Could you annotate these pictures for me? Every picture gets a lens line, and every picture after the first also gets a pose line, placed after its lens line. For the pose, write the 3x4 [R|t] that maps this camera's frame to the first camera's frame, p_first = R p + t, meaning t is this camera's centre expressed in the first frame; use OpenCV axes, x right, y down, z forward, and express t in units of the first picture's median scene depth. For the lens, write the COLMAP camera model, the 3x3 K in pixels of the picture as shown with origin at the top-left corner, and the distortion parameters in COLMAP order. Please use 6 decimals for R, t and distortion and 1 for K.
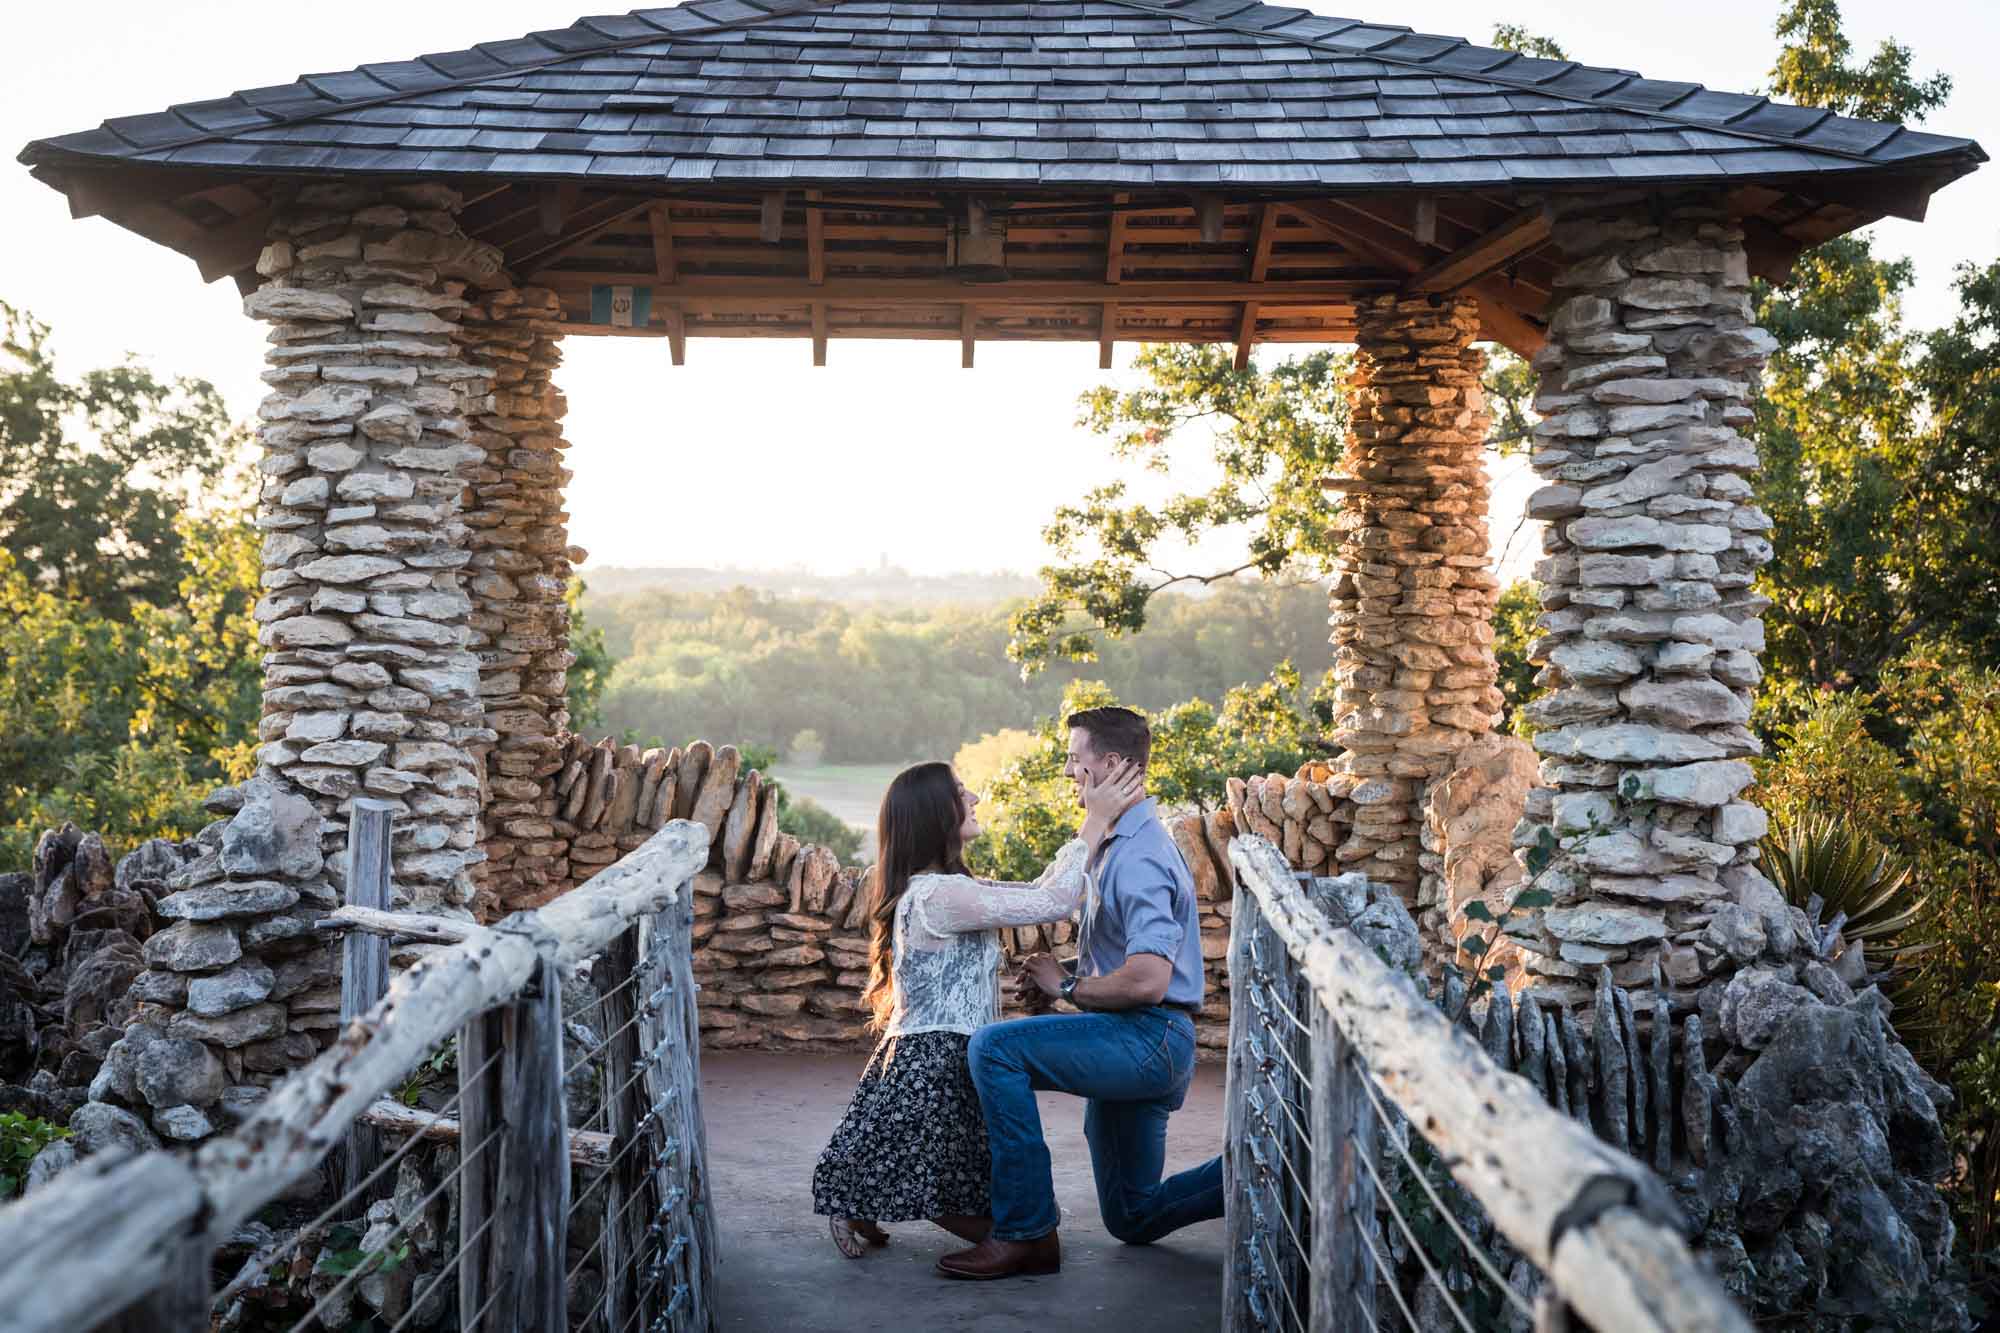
lens RADIAL K [[3242.5, 0, 921.7], [0, 3242.5, 579.5], [0, 0, 1]] dist [0.012054, -0.070501]
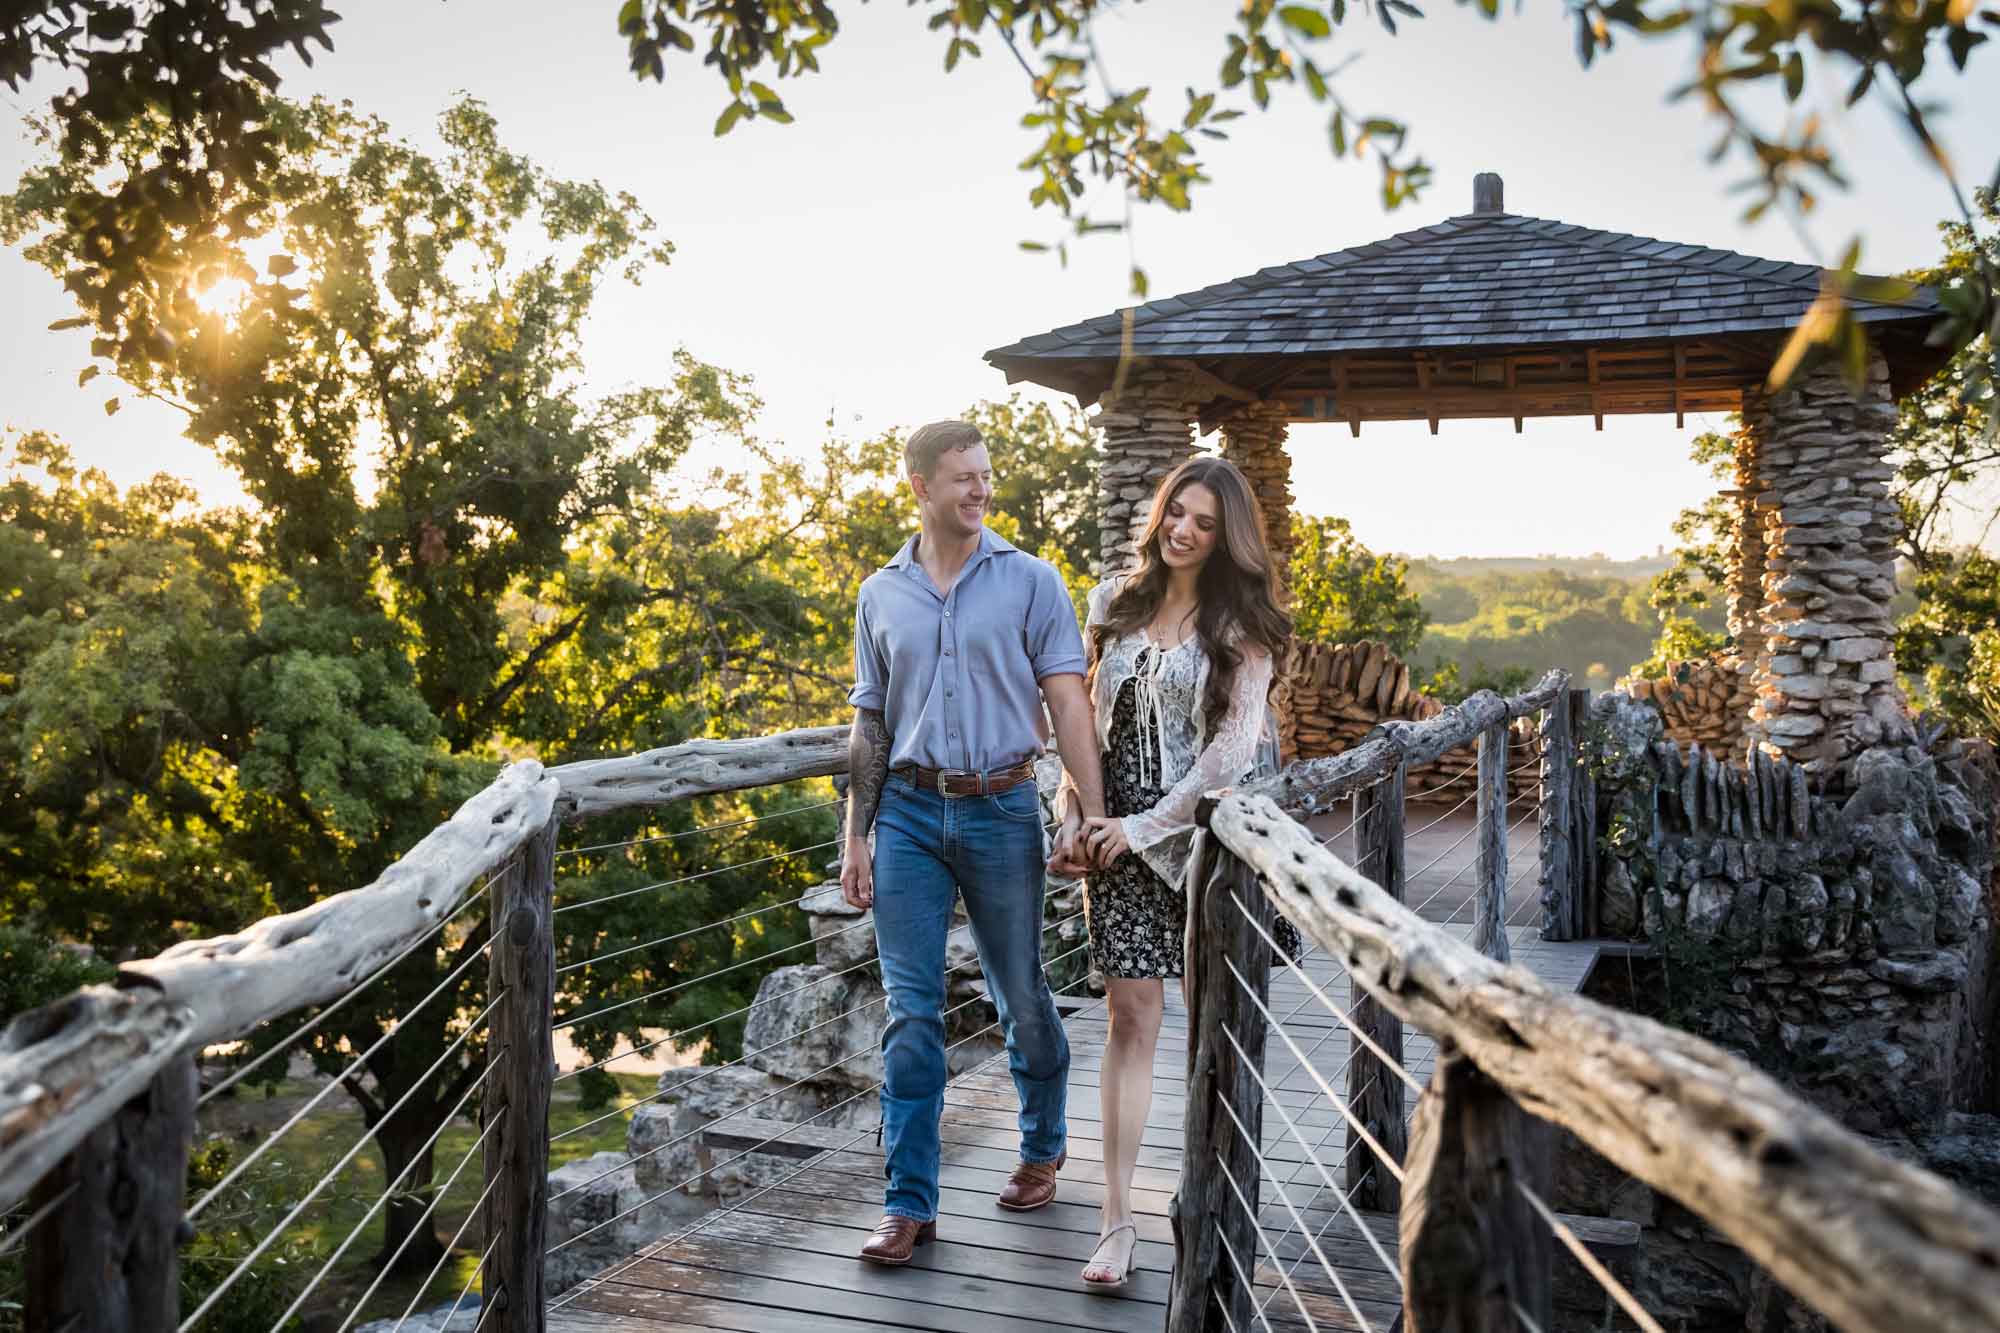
lens RADIAL K [[2076.9, 0, 886.7], [0, 2076.9, 635.0], [0, 0, 1]] dist [0.002227, -0.012459]
pose [[0.932268, -0.001631, -0.361766, 0.152679], [0.013096, 0.999487, 0.029243, 0.011996], [0.361532, -0.032000, 0.931810, -0.298904]]
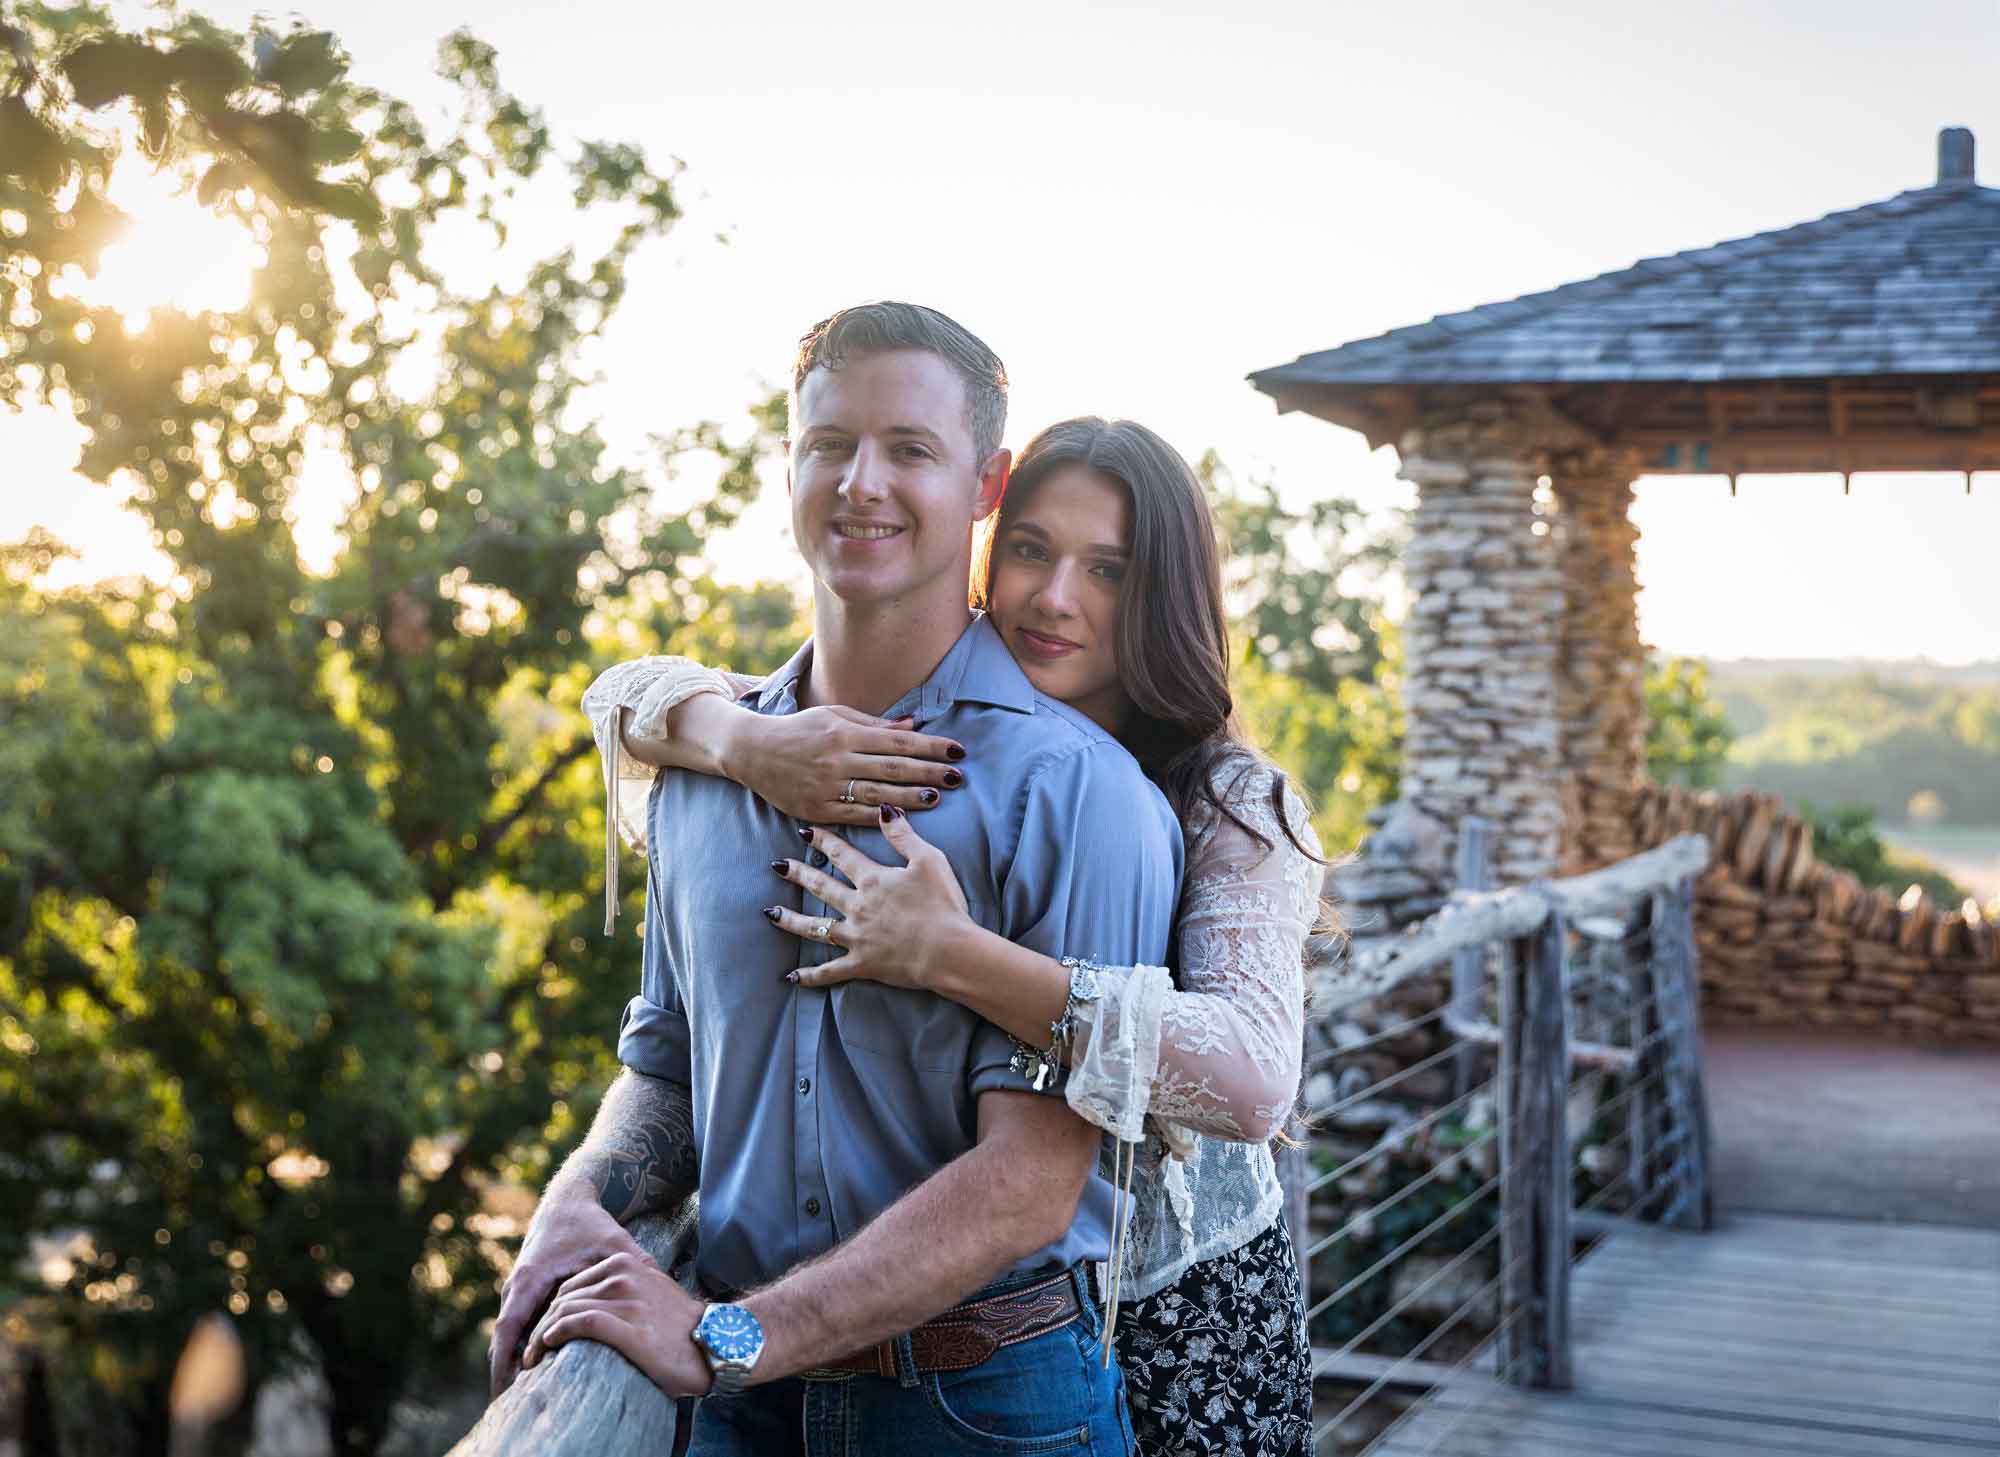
lens RADIAL K [[2717.2, 0, 1033.4], [0, 2717.2, 716.8], [0, 0, 1]] dist [0.000640, 0.037578]
pose [[0.937777, 0.006597, -0.347176, 0.059979], [0.000056, 0.999817, 0.019148, -0.000383], [0.347239, -0.017976, 0.937605, -0.183819]]
